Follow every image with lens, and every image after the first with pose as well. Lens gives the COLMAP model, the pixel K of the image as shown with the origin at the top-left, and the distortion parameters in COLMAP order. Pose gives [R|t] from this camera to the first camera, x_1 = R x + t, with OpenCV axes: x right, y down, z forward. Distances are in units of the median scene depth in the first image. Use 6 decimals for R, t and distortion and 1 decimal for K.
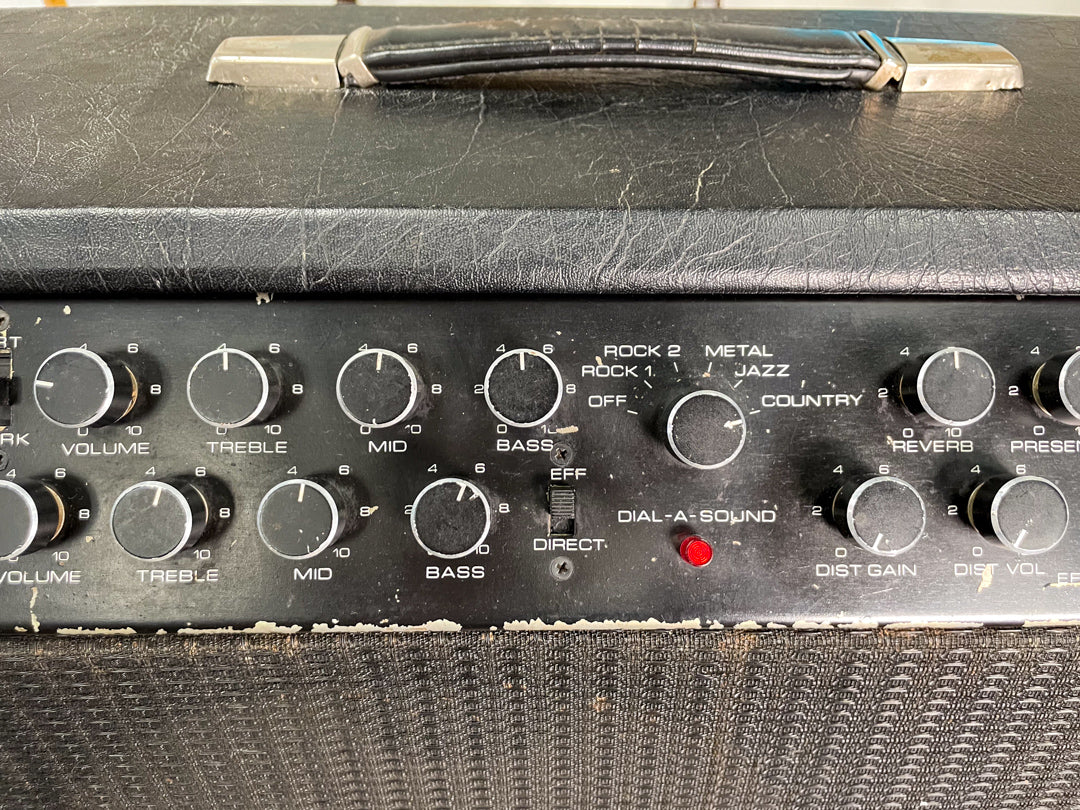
lens RADIAL K [[846.1, 0, 540.0], [0, 846.1, 431.3], [0, 0, 1]] dist [0.046443, -0.005889]
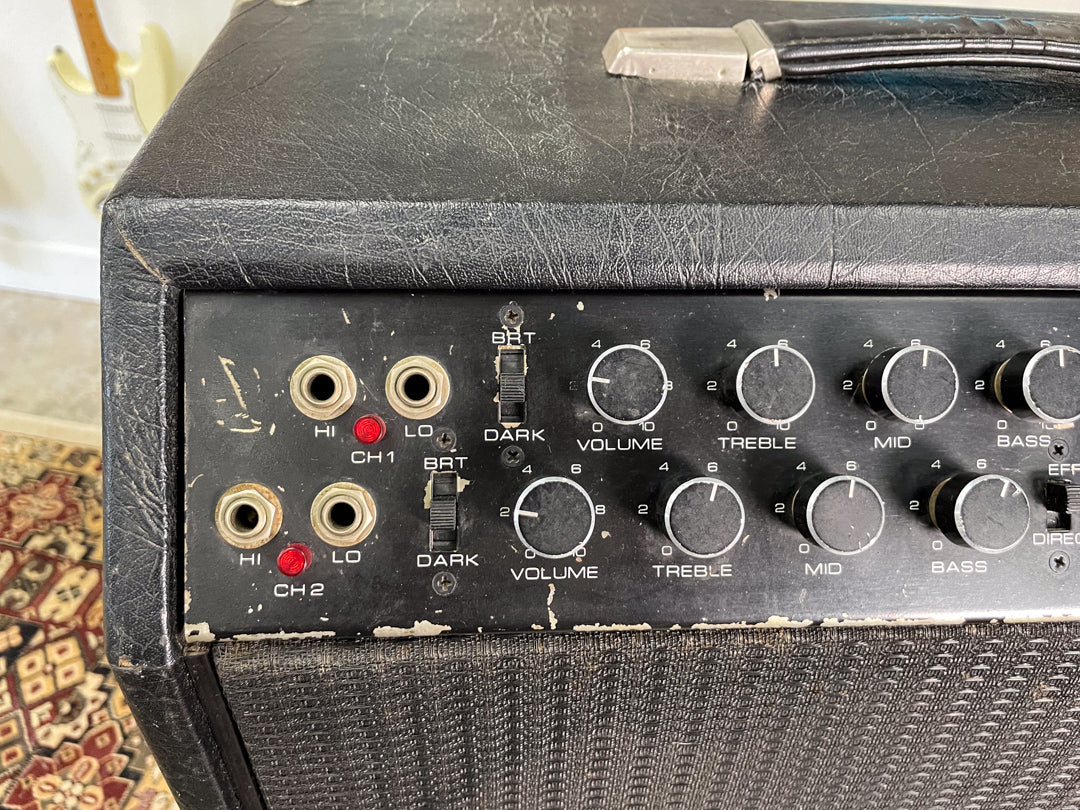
lens RADIAL K [[865.0, 0, 540.0], [0, 865.0, 442.8], [0, 0, 1]] dist [0.043133, -0.006339]
pose [[0.997392, -0.001124, 0.072168, -0.723319], [0.000001, 0.999879, 0.015558, 0.002537], [-0.072177, -0.015517, 0.997271, -0.002346]]
